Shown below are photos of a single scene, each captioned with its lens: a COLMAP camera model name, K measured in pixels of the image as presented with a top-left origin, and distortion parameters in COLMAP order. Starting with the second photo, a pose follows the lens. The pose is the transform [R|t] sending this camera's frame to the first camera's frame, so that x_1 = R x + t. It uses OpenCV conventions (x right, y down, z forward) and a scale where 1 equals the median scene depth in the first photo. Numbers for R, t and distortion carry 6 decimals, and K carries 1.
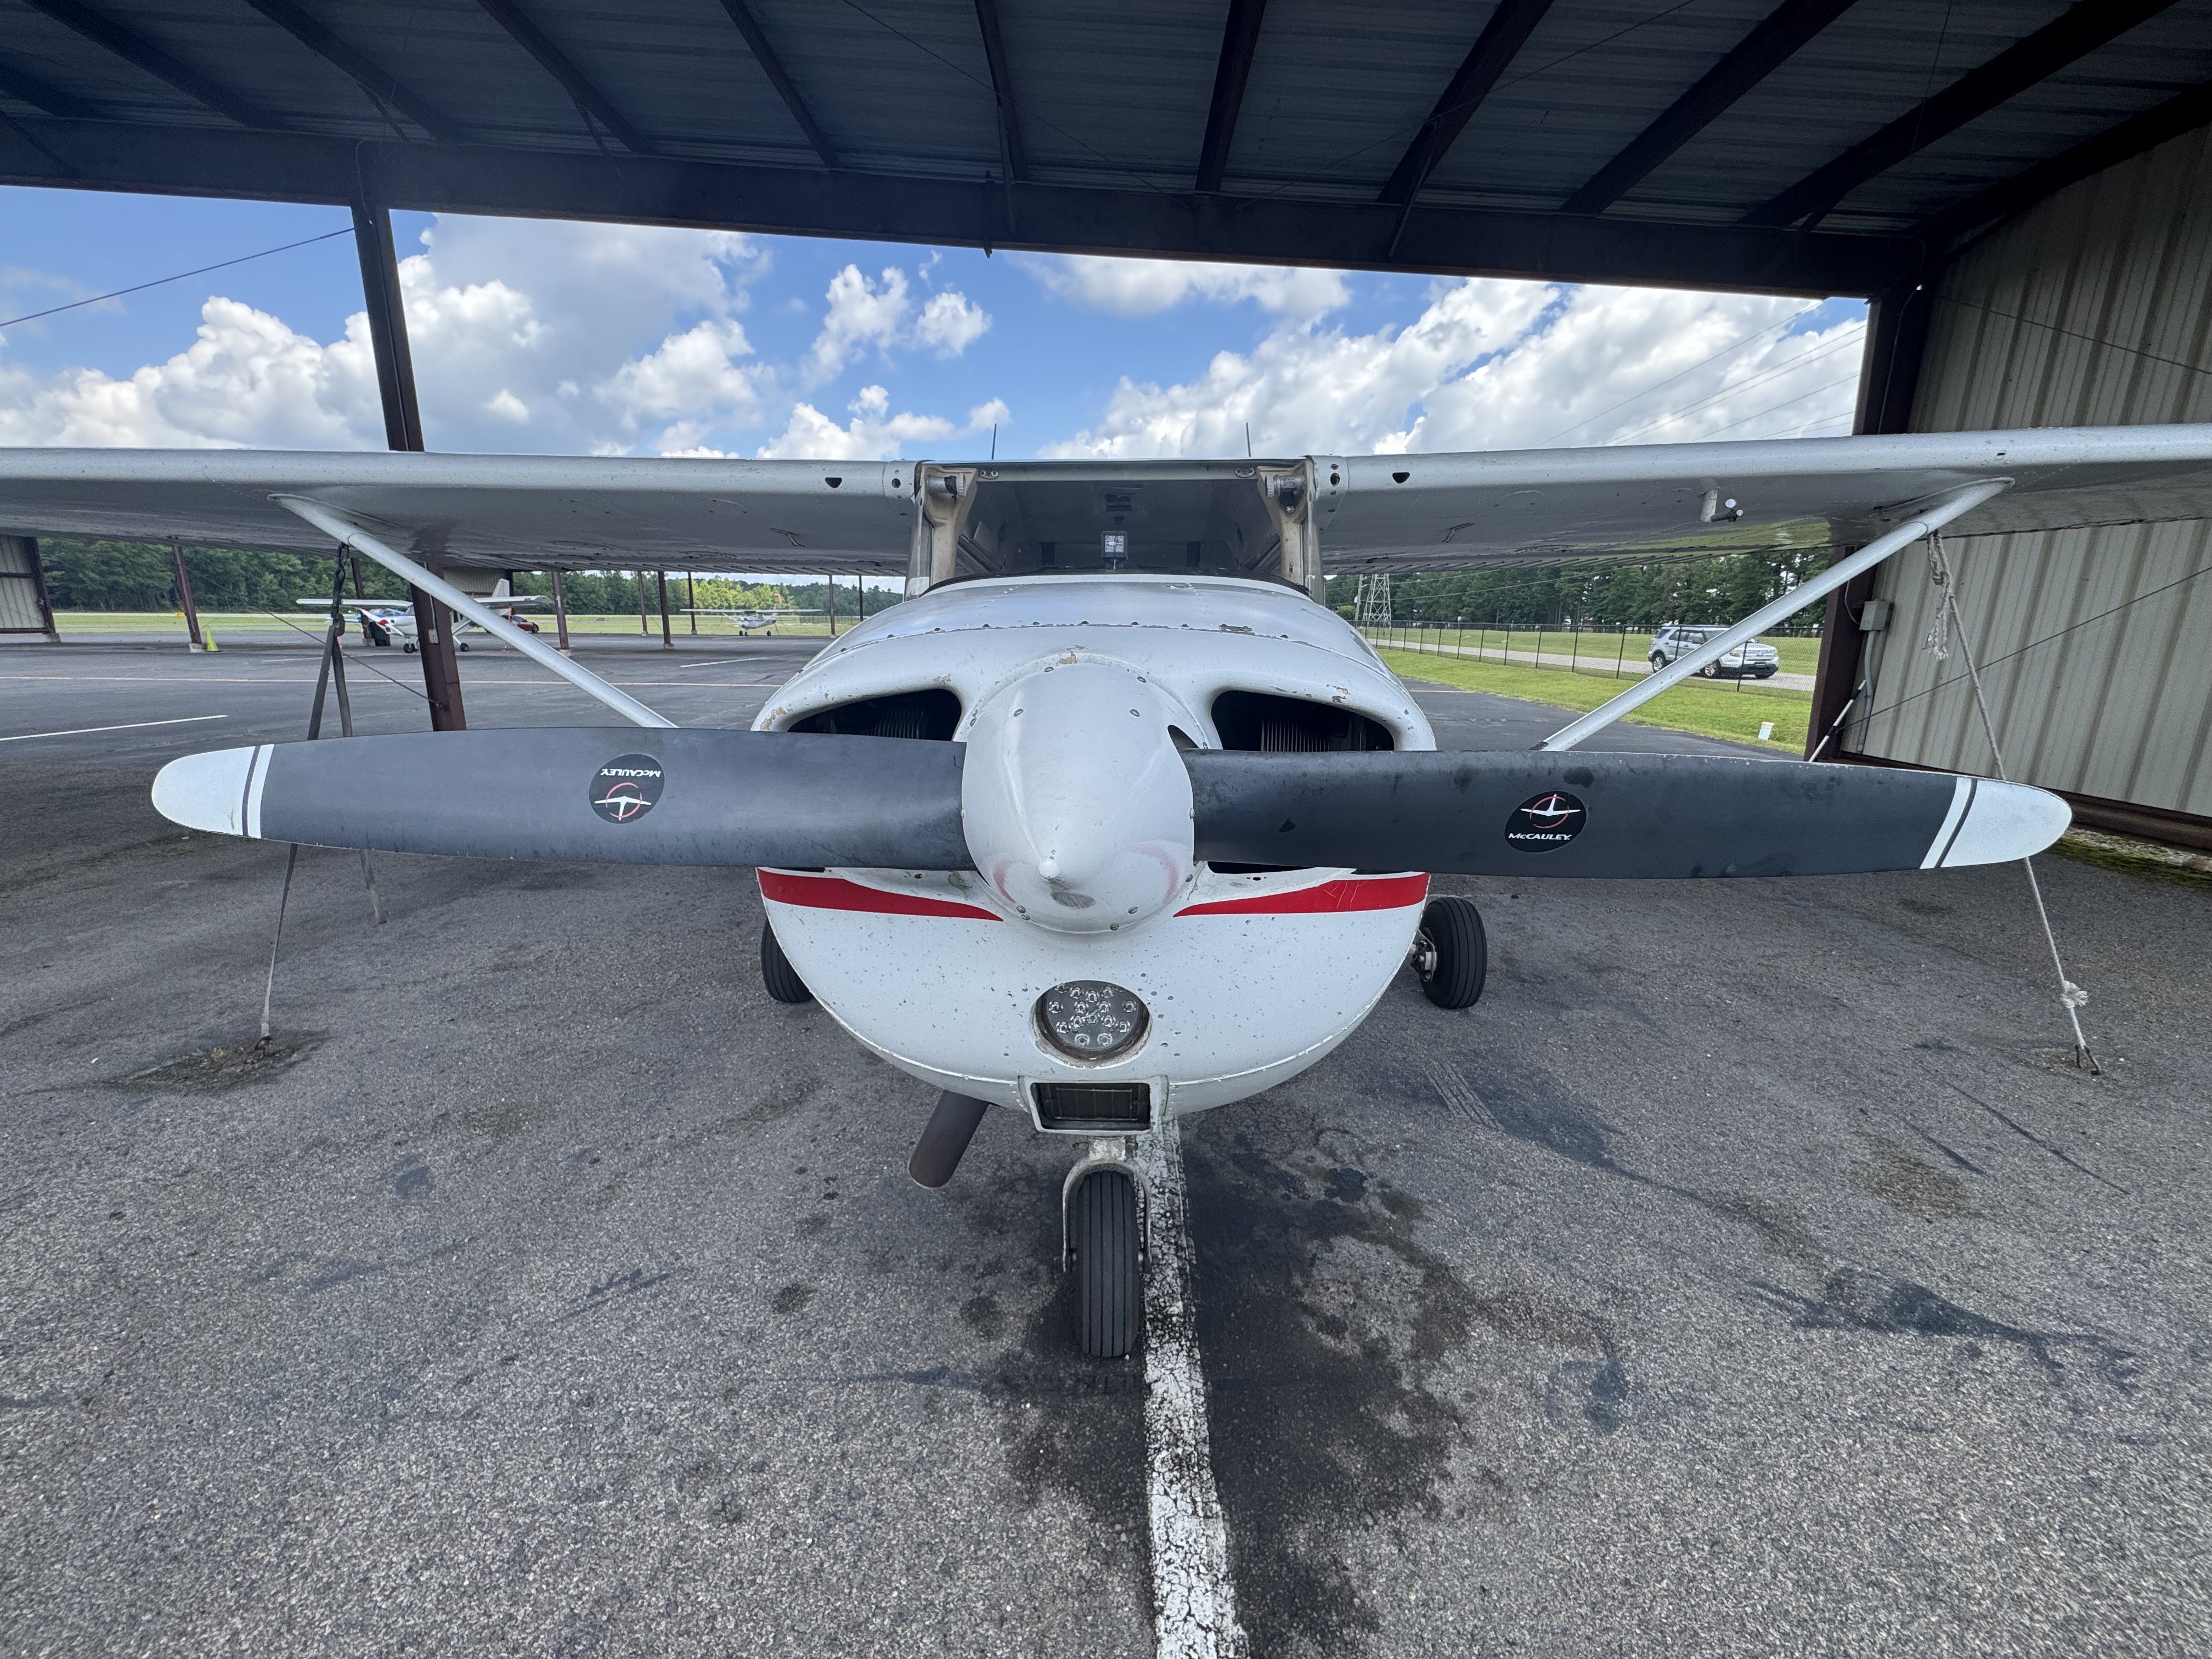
lens RADIAL K [[885.6, 0, 1108.6], [0, 885.6, 818.9], [0, 0, 1]] dist [-0.004170, 0.000890]
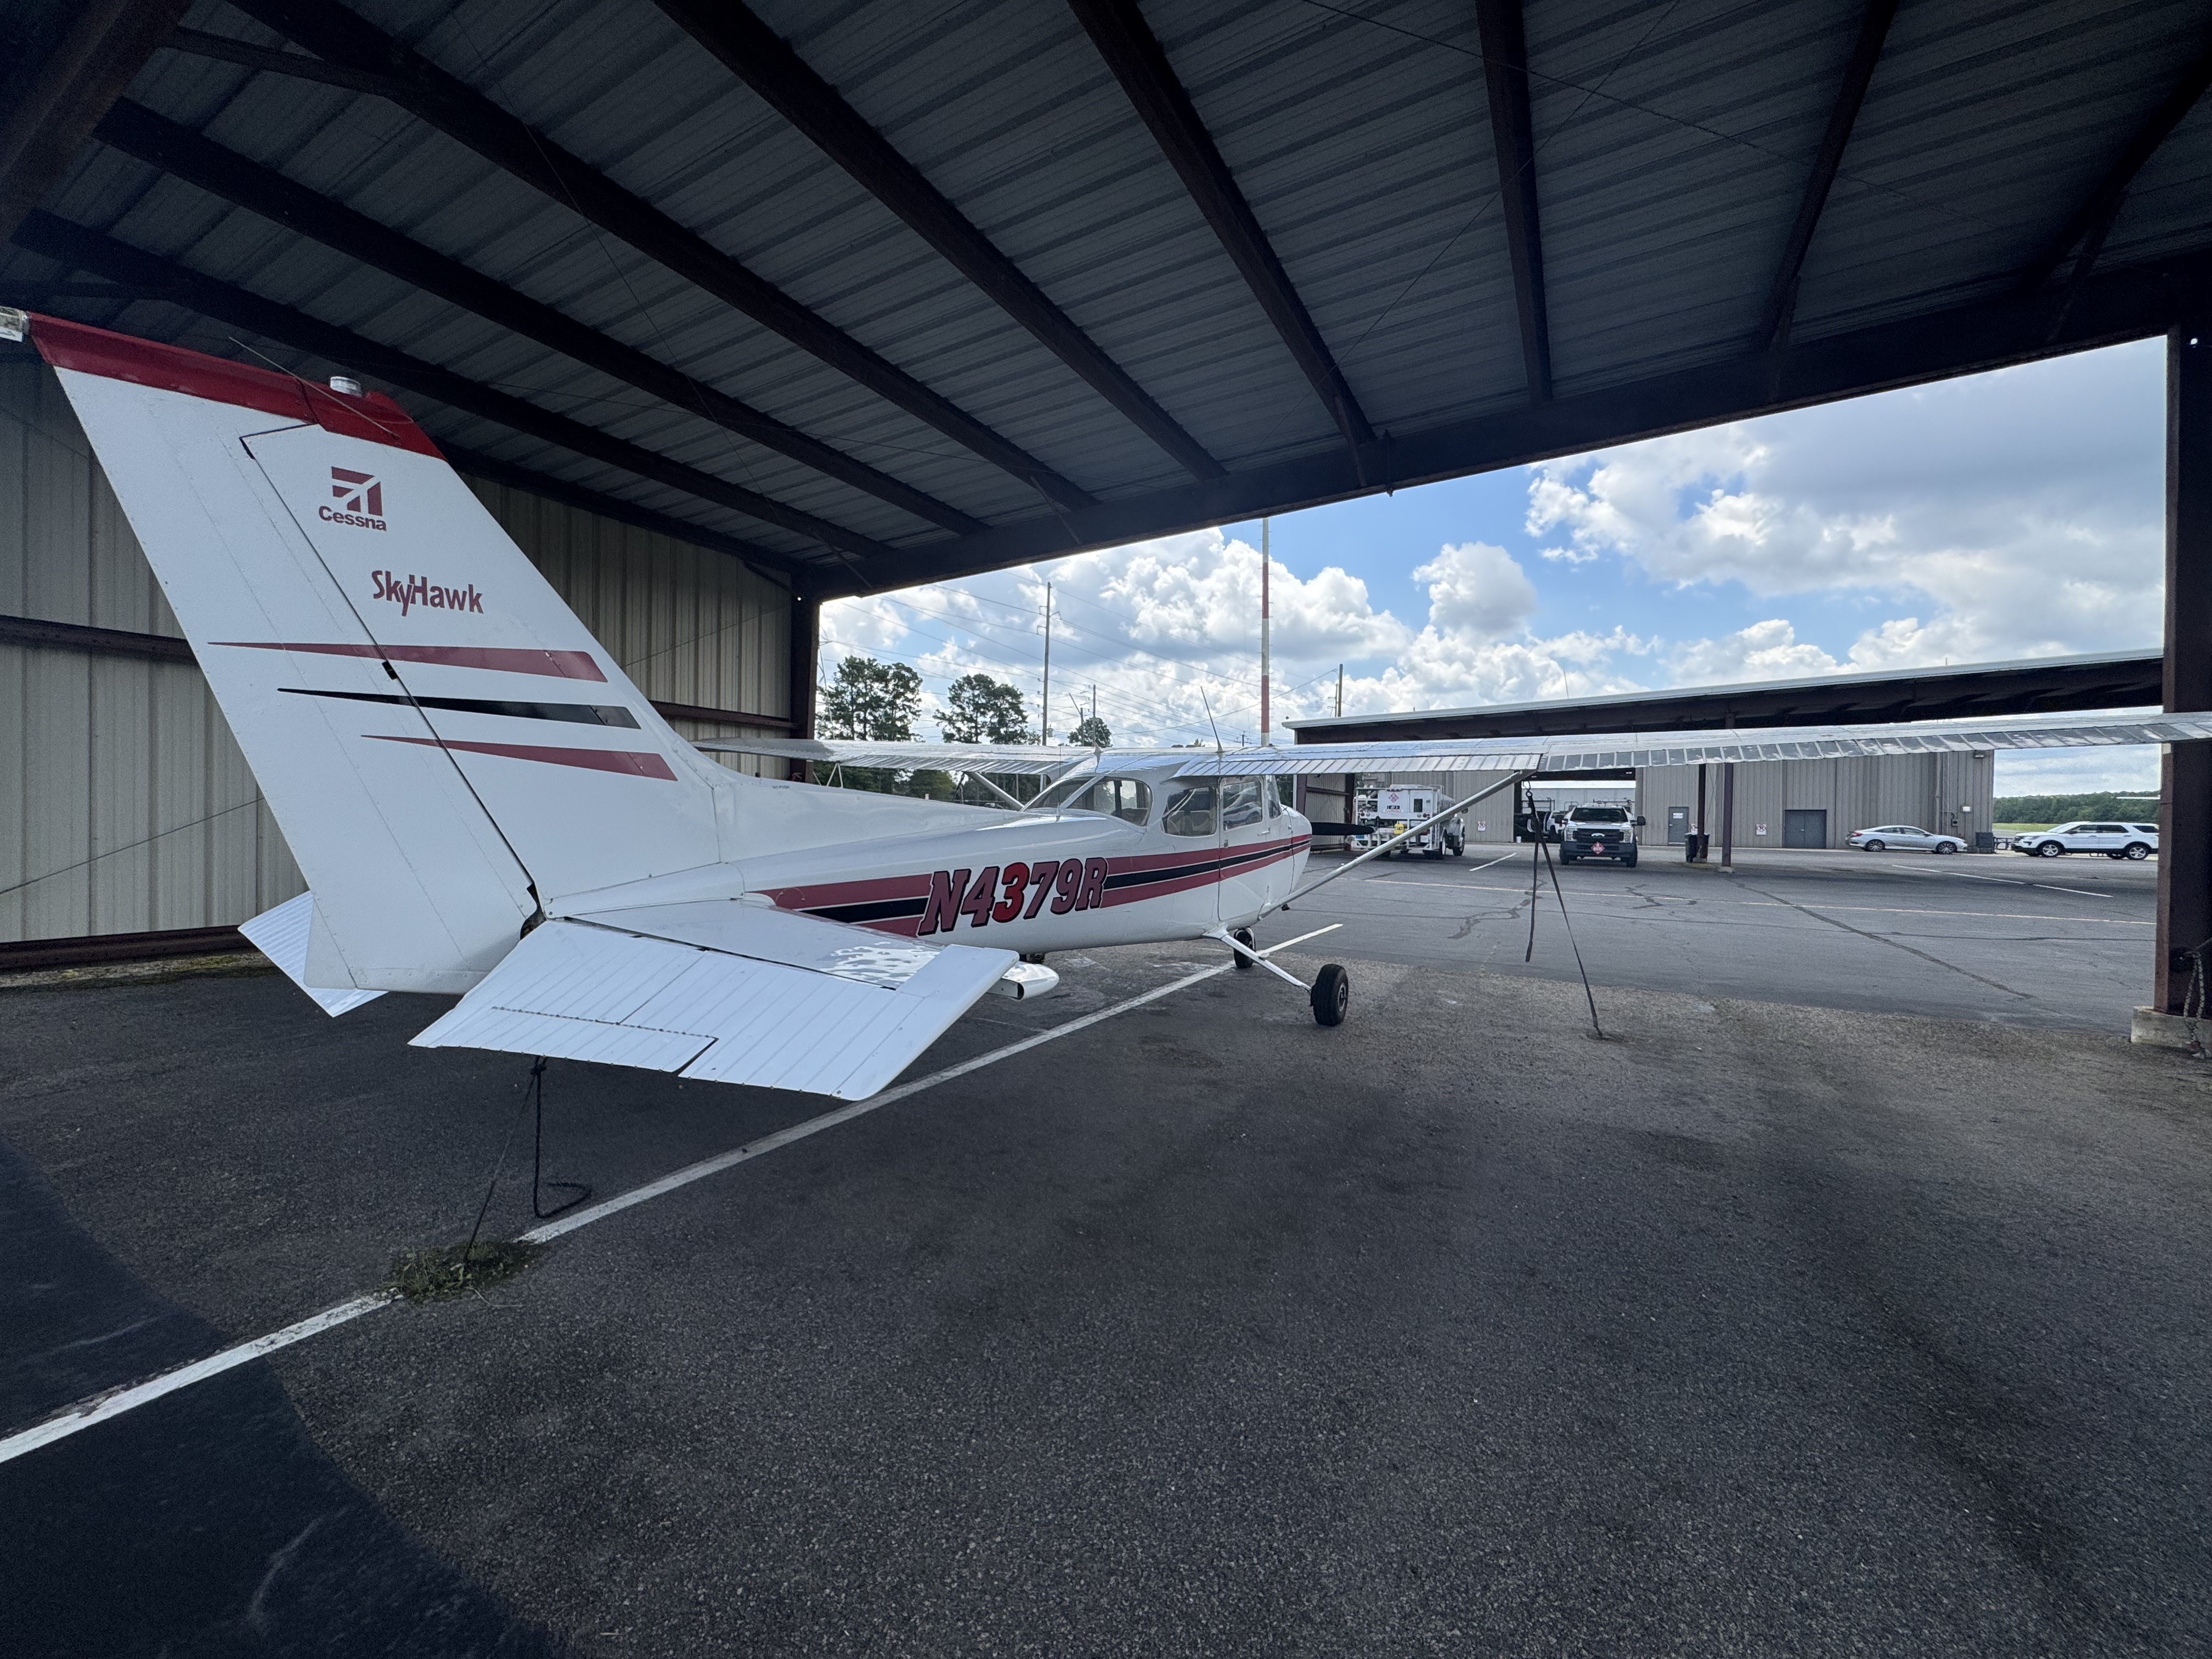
lens RADIAL K [[885.6, 0, 1105.1], [0, 885.6, 809.5], [0, 0, 1]] dist [-0.004170, 0.000890]
pose [[-0.876891, -0.026531, 0.479956, -0.893964], [0.076341, 0.978117, 0.193545, -0.657574], [-0.474588, 0.206359, -0.855677, 2.980047]]
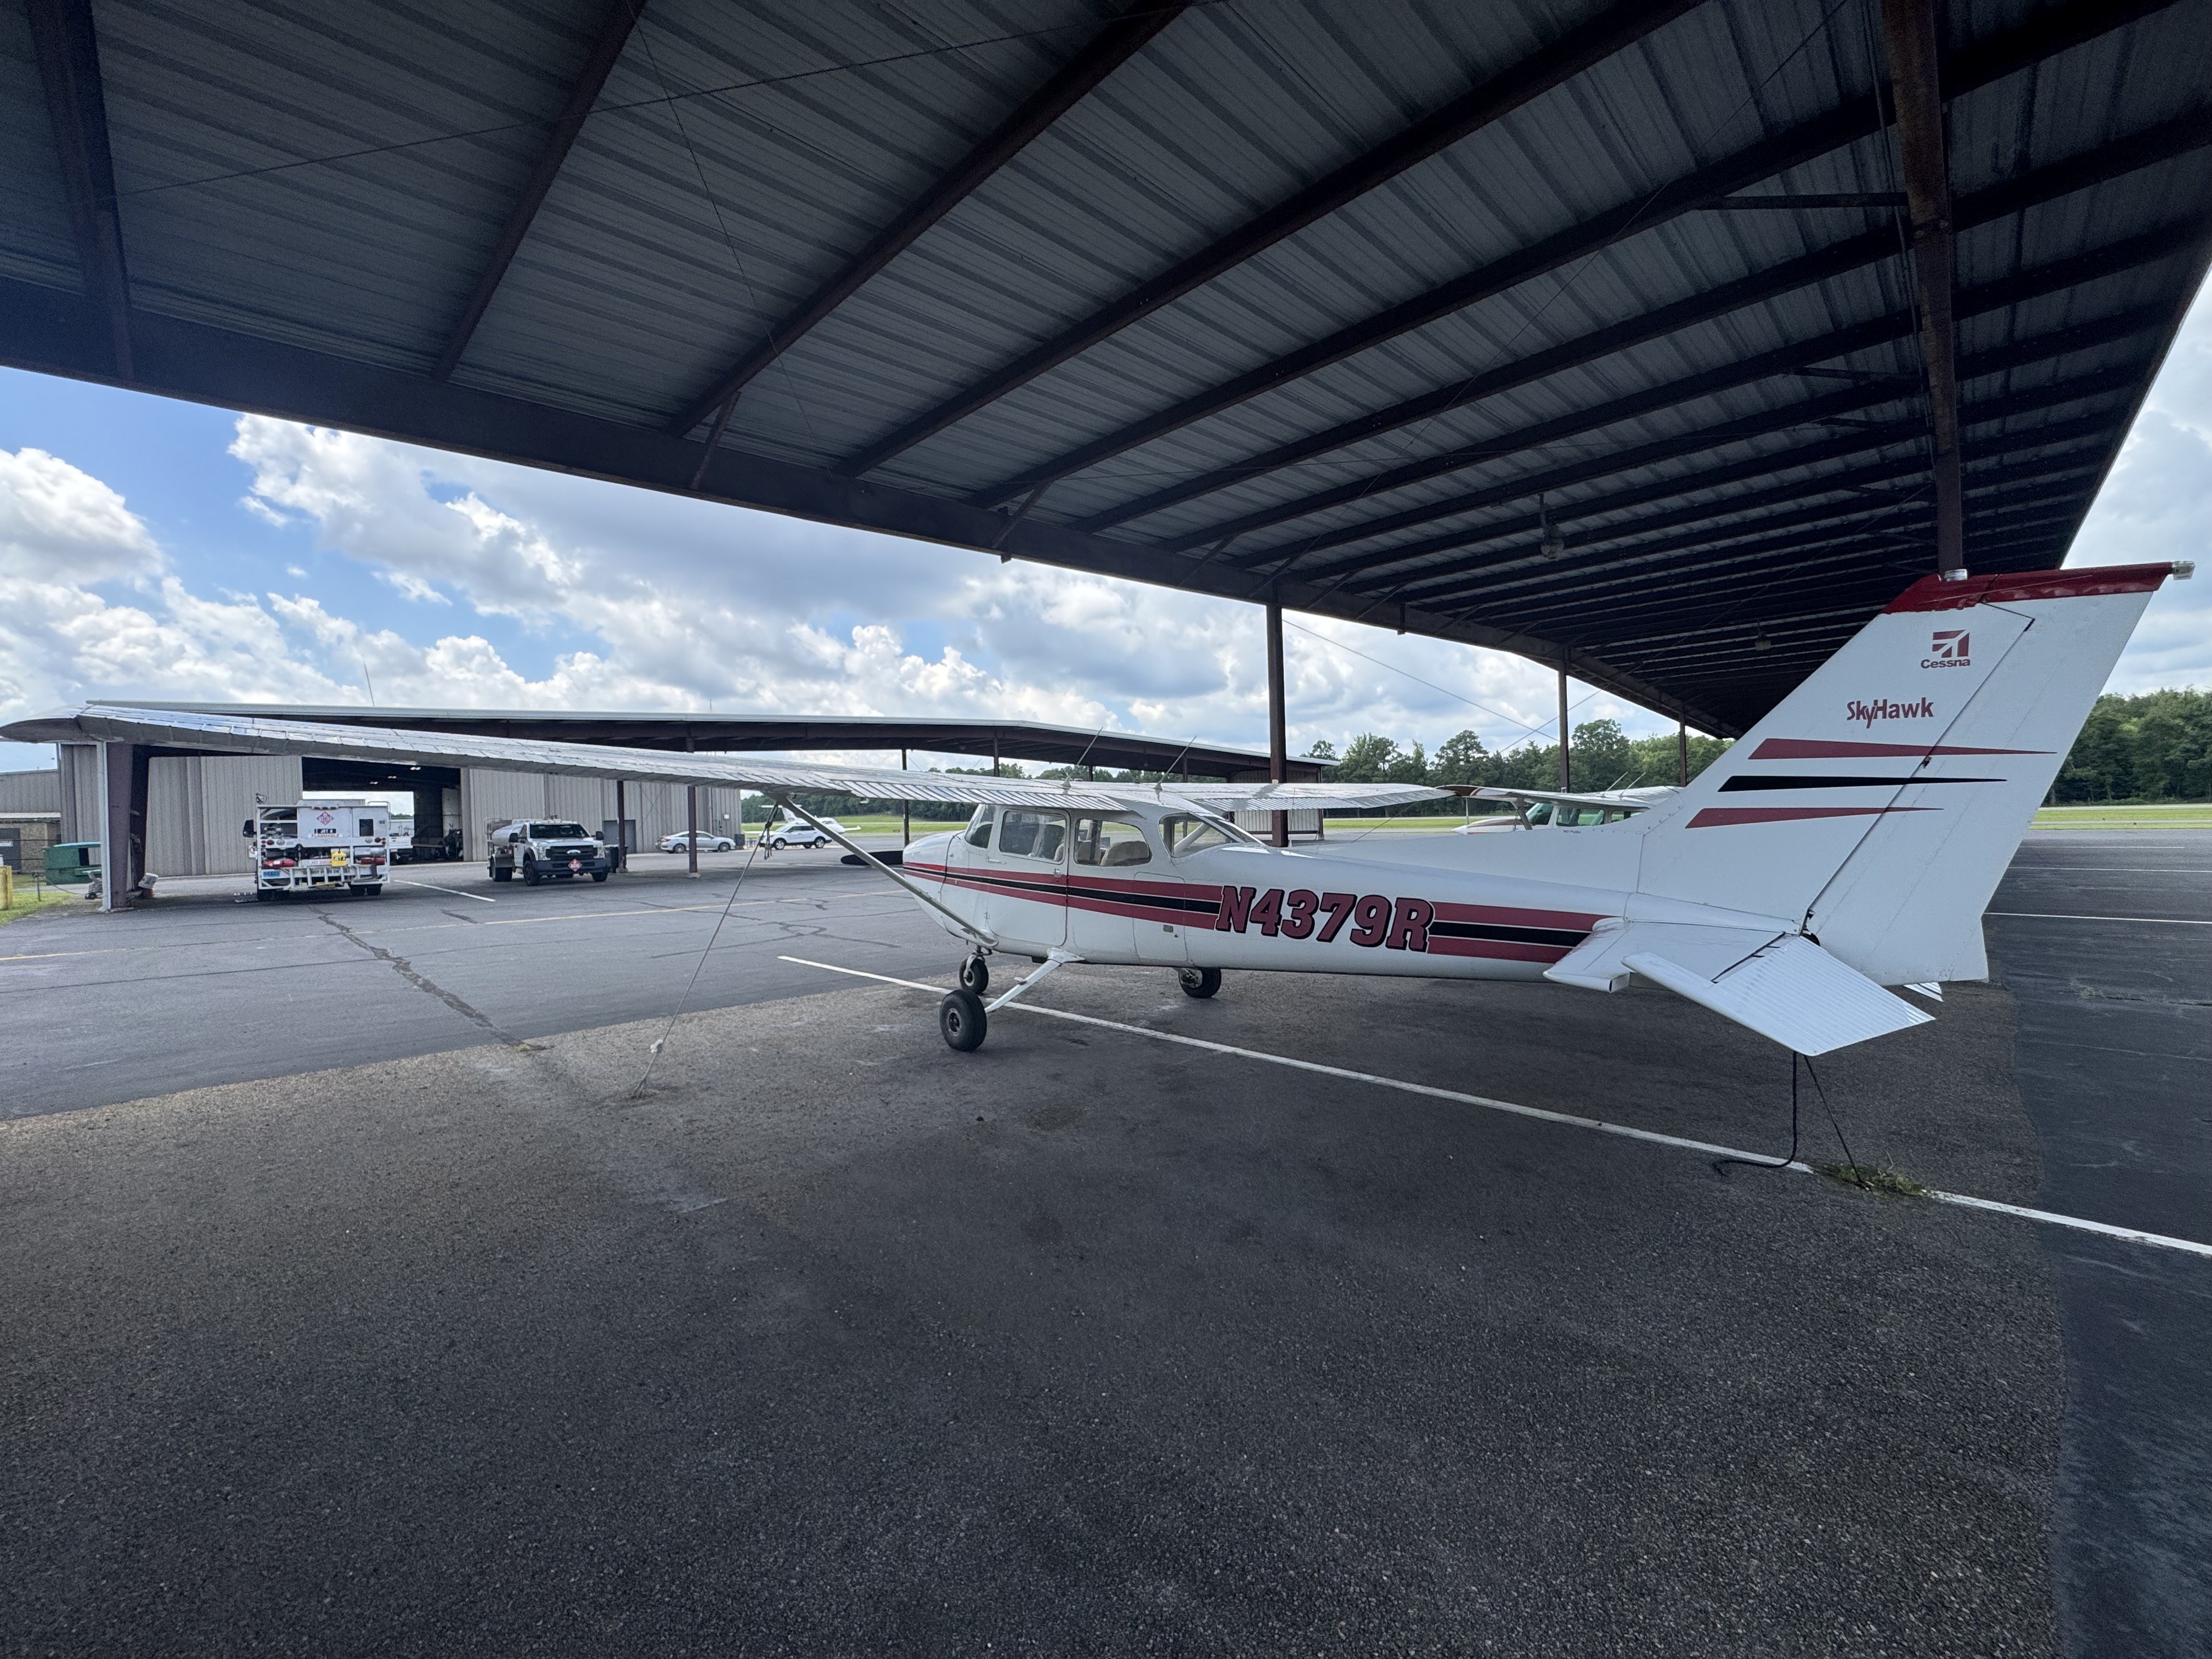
lens RADIAL K [[885.6, 0, 1102.0], [0, 885.6, 831.1], [0, 0, 1]] dist [-0.004170, 0.000890]
pose [[-0.700731, 0.011762, -0.713329, 1.640933], [-0.143068, 0.977236, 0.156655, -0.613188], [0.698933, 0.211828, -0.683097, 2.625962]]
